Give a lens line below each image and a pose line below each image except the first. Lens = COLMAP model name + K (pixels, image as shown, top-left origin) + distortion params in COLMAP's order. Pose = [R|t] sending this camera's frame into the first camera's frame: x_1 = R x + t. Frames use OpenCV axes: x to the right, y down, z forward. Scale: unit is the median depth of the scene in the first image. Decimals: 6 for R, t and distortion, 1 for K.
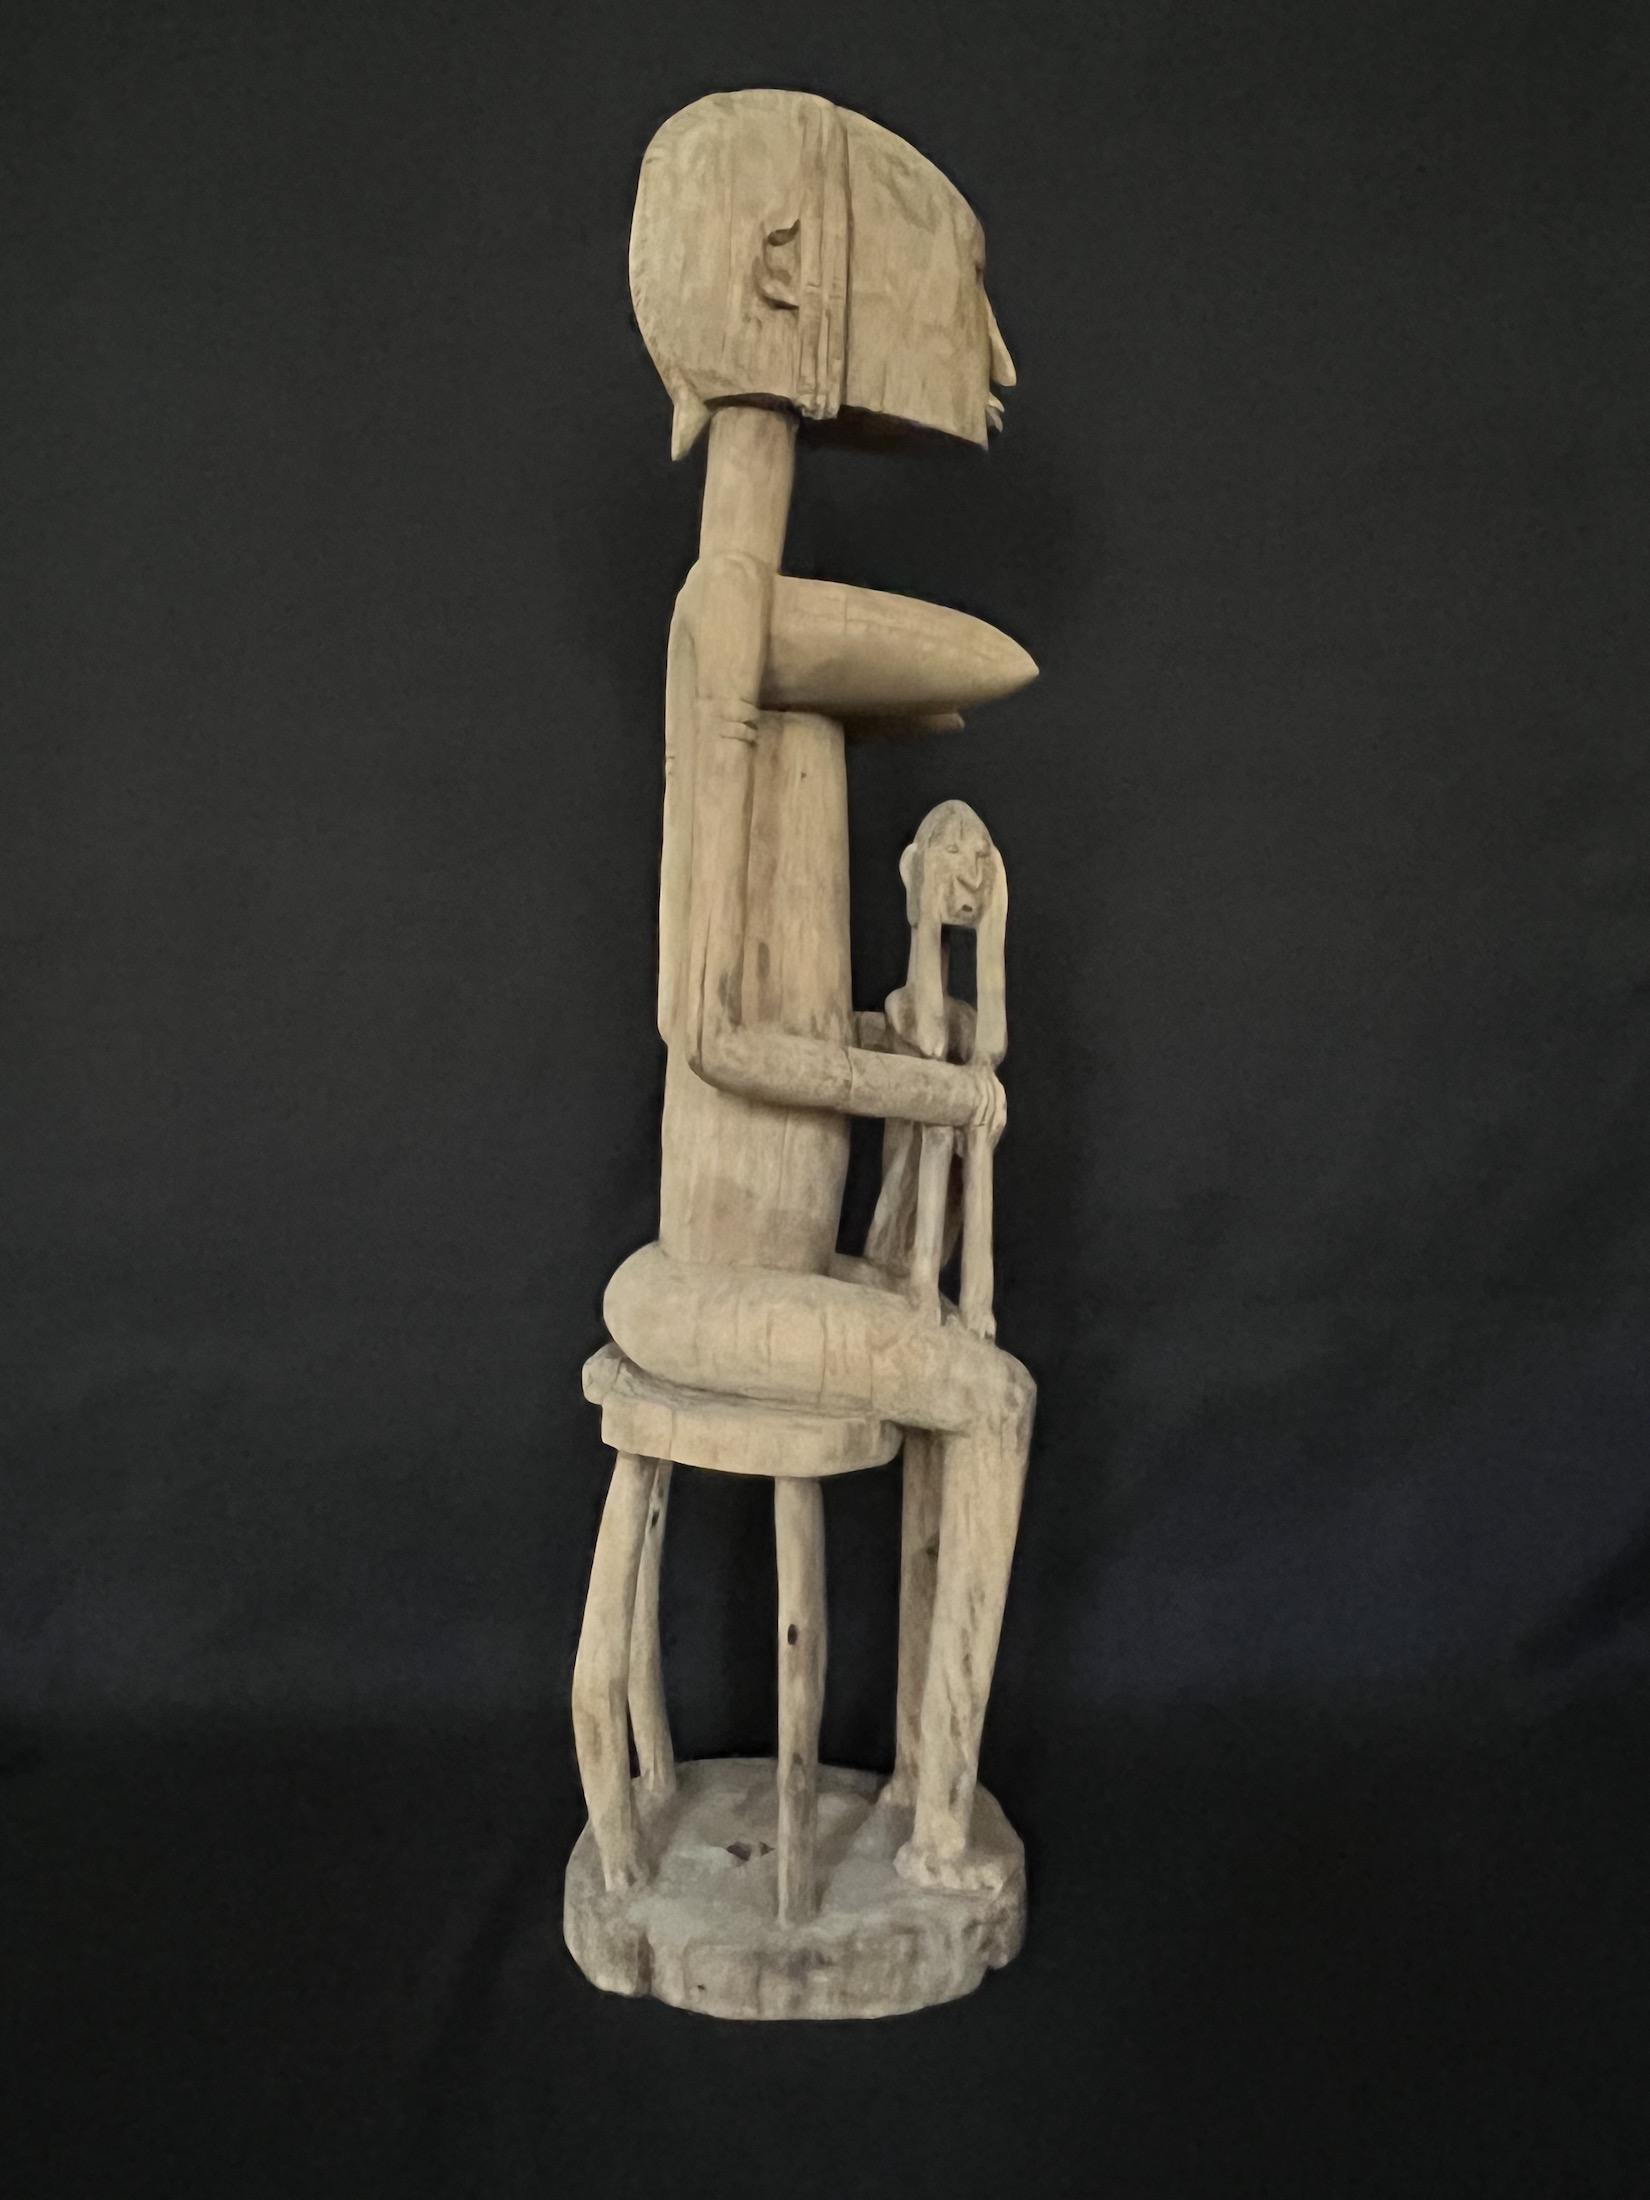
lens RADIAL K [[1569.7, 0, 825.0], [0, 1569.7, 1100.0], [0, 0, 1]] dist [0.039700, -0.083858]
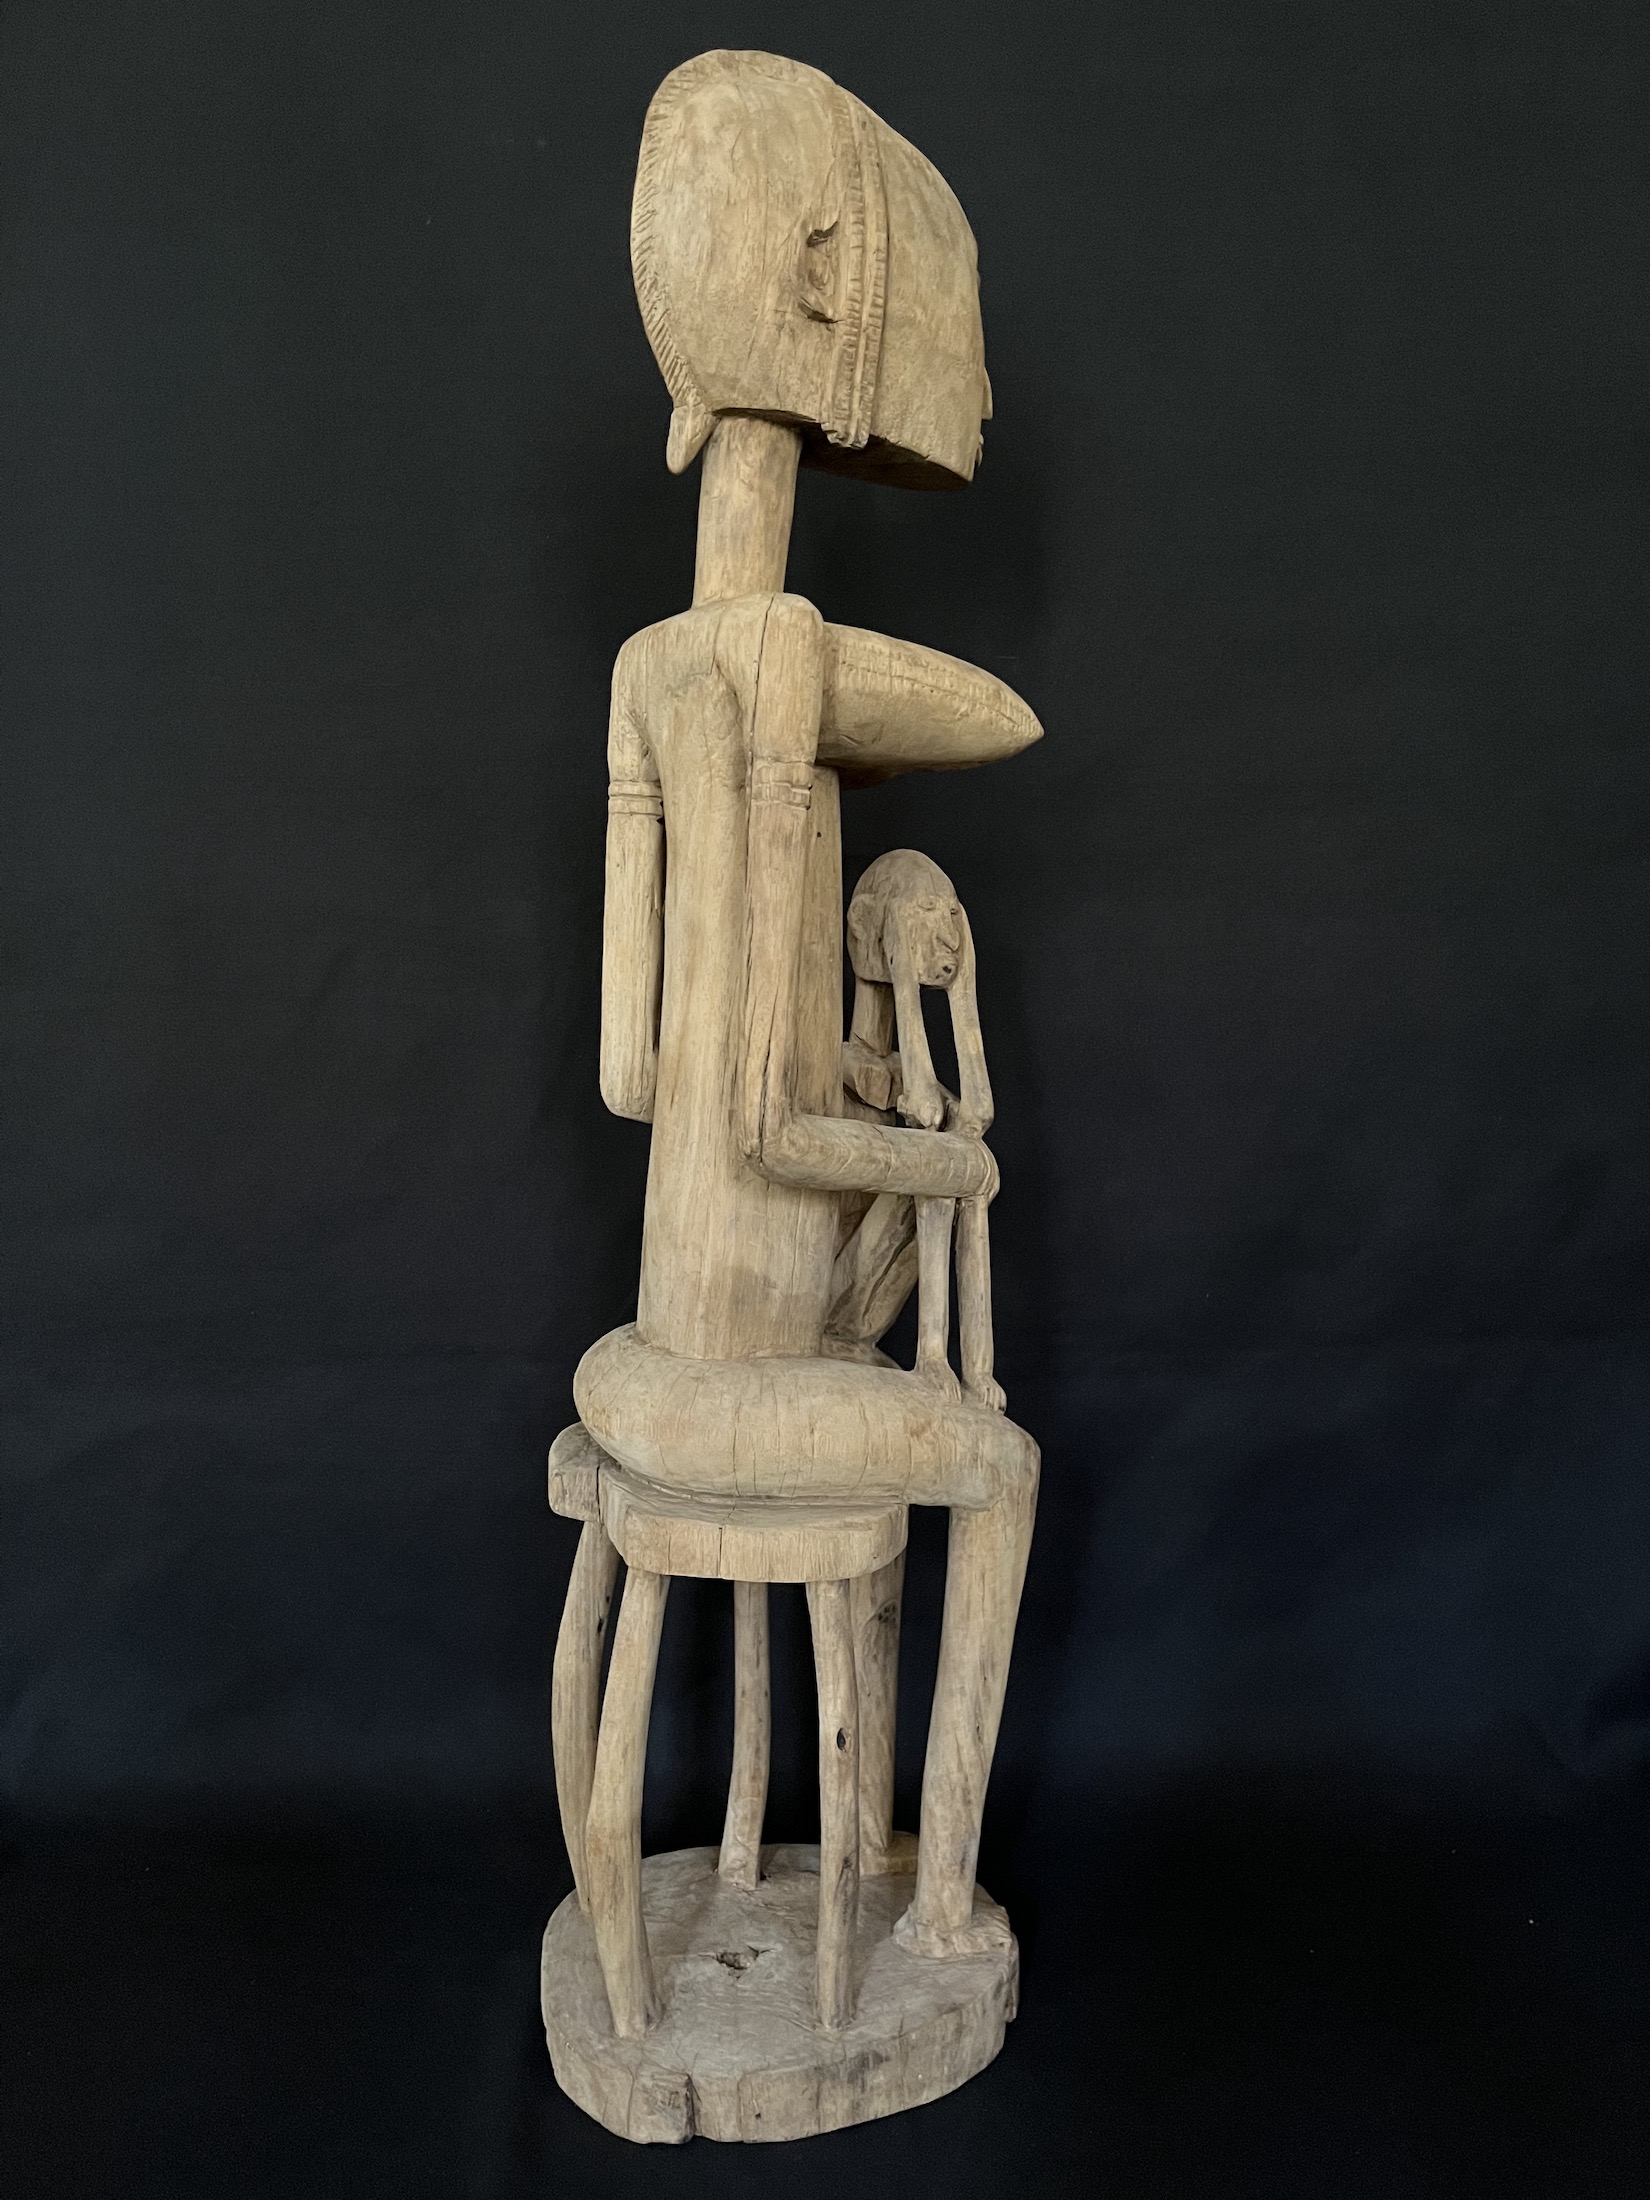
lens RADIAL K [[1643.2, 0, 822.7], [0, 1643.2, 1136.2], [0, 0, 1]] dist [0.077572, -0.123560]
pose [[0.932047, -0.041423, 0.359962, -0.376901], [0.018580, 0.997601, 0.066692, -0.094630], [-0.361861, -0.055472, 0.930580, 0.080956]]
